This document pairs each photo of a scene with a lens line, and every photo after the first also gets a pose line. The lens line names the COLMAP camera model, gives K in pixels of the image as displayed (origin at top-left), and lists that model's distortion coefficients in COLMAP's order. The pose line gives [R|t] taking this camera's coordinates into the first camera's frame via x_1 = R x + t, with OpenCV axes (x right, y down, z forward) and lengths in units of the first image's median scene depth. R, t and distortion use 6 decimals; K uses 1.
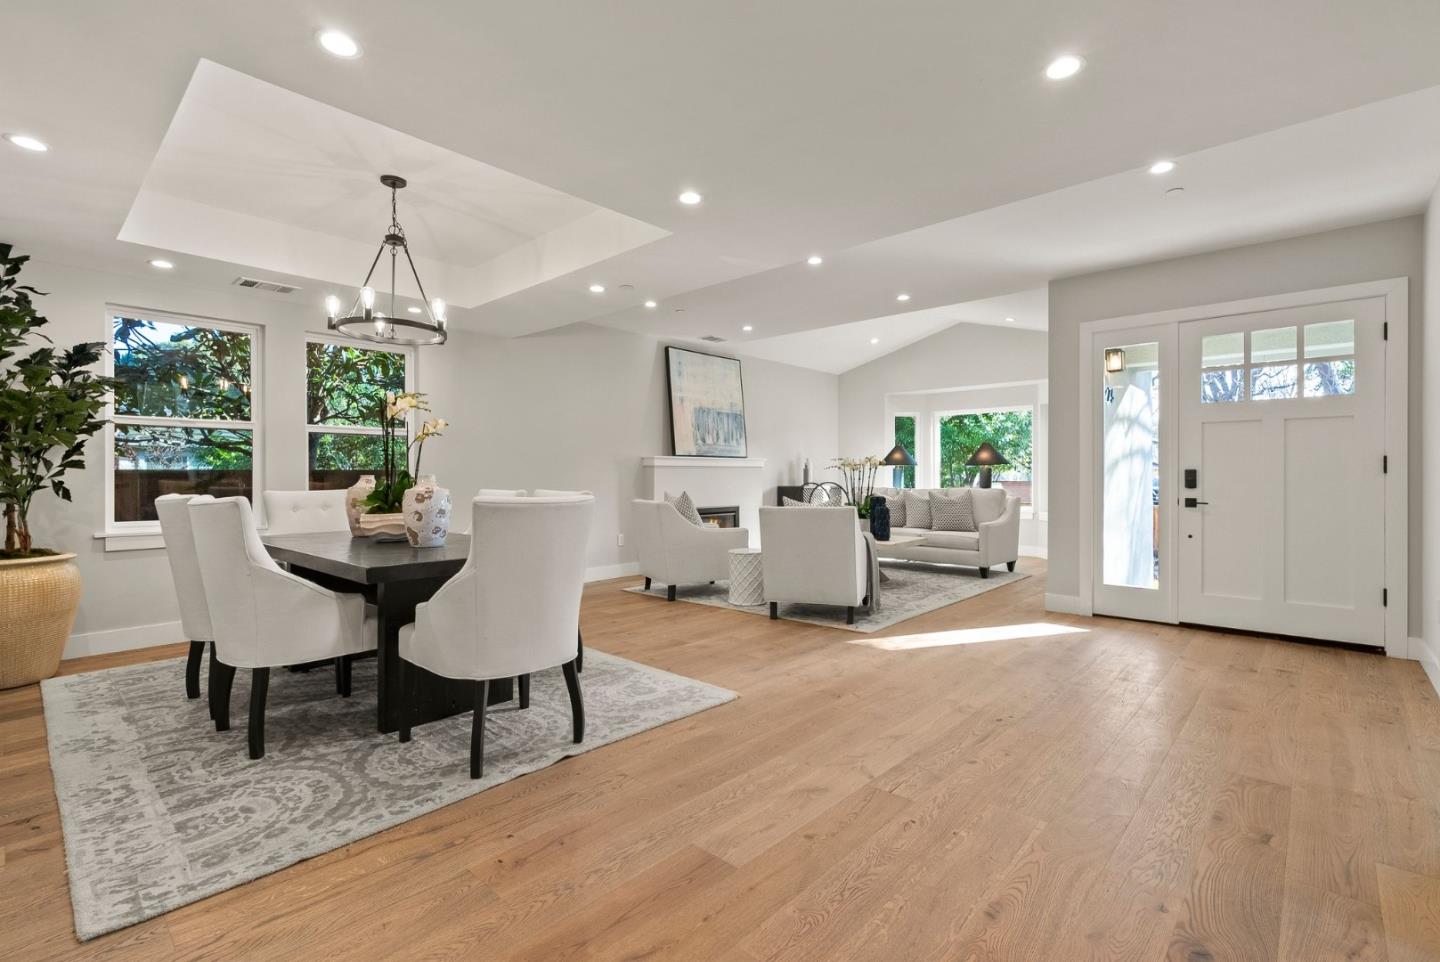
lens RADIAL K [[655.7, 0, 720.0], [0, 655.7, 481.0], [0, 0, 1]] dist [0.000568, 0.000104]
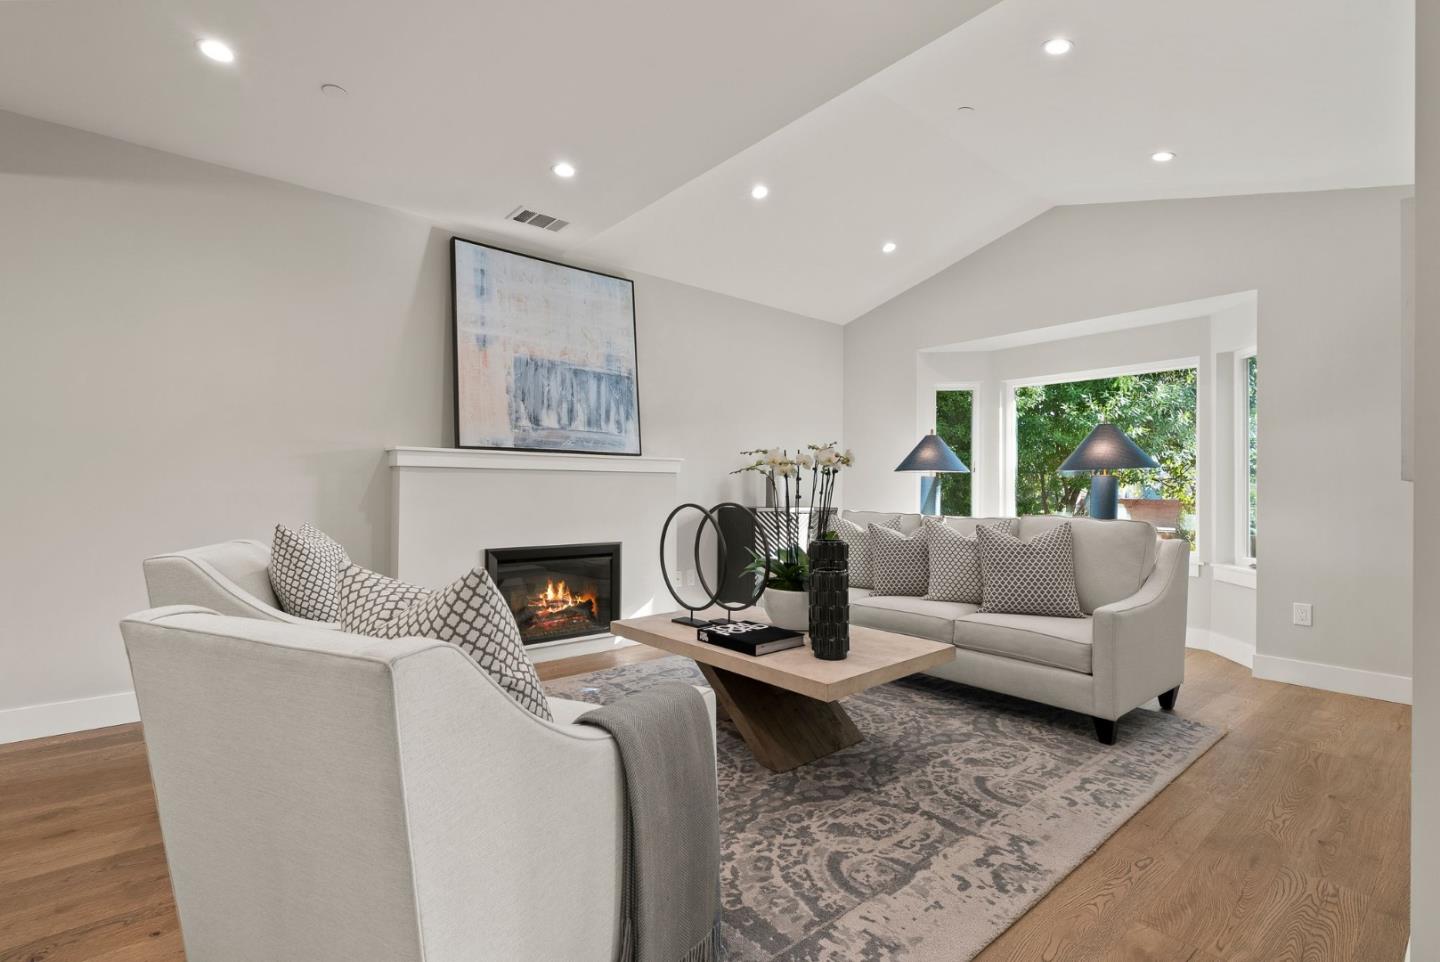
lens RADIAL K [[658.8, 0, 716.8], [0, 658.8, 490.2], [0, 0, 1]] dist [-0.015914, 0.000070]
pose [[0.991386, 0.008810, -0.130676, 0.184912], [-0.009952, 0.999918, -0.008094, -0.002928], [0.130594, 0.009324, 0.991392, 0.483437]]
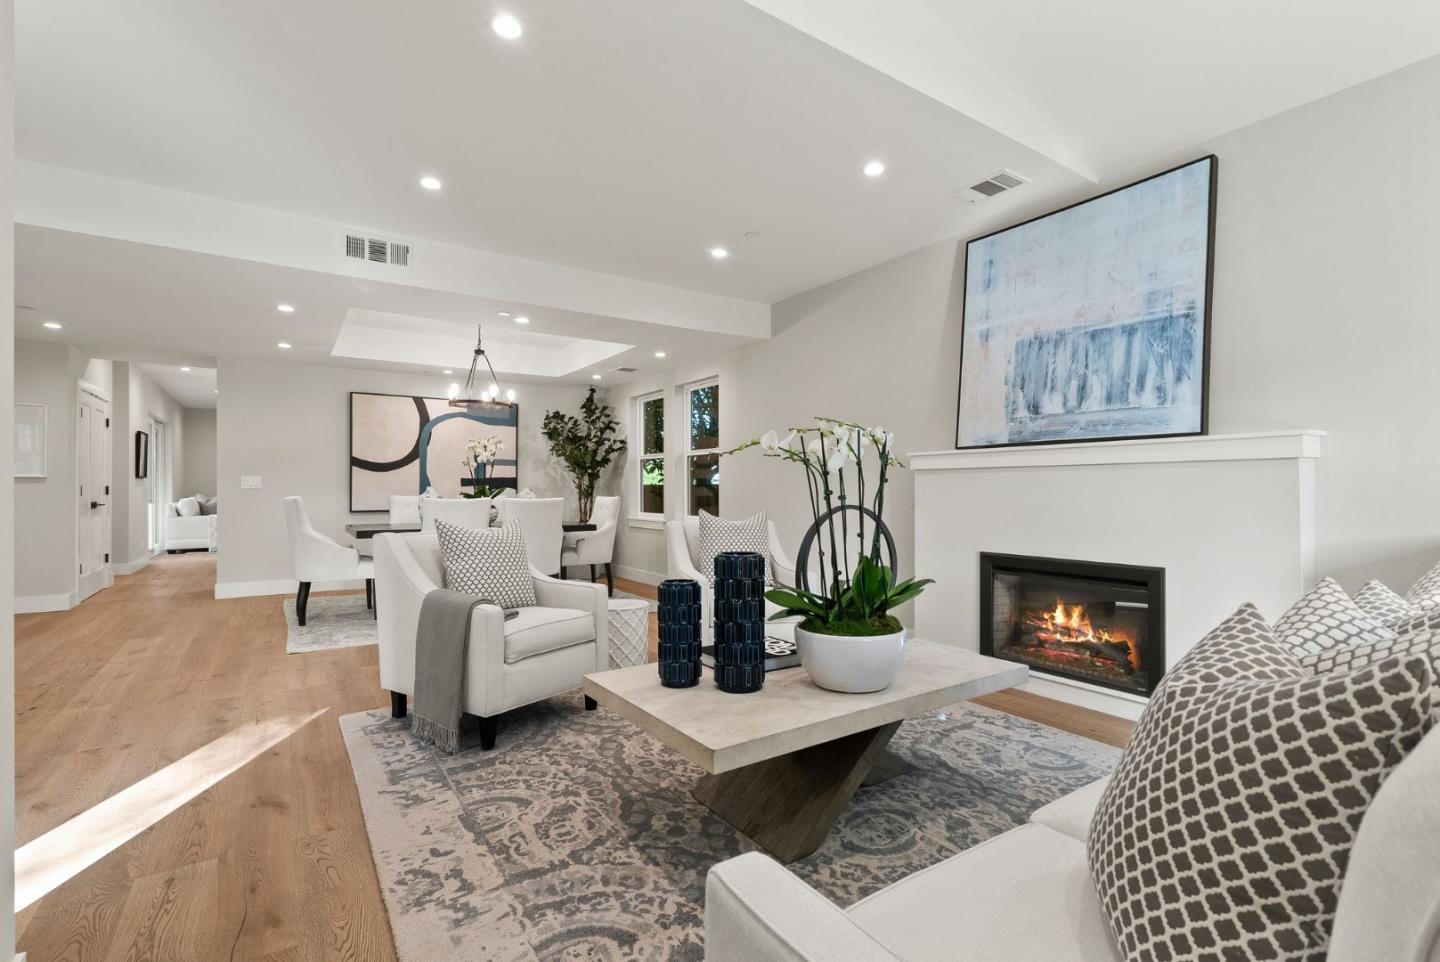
lens RADIAL K [[654.4, 0, 724.2], [0, 654.4, 487.2], [0, 0, 1]] dist [0.002296, 0.000813]
pose [[-0.232969, 0.006794, -0.972460, 0.452431], [-0.002560, 0.999968, 0.007599, -0.010412], [0.972481, 0.004259, -0.232944, 0.876386]]
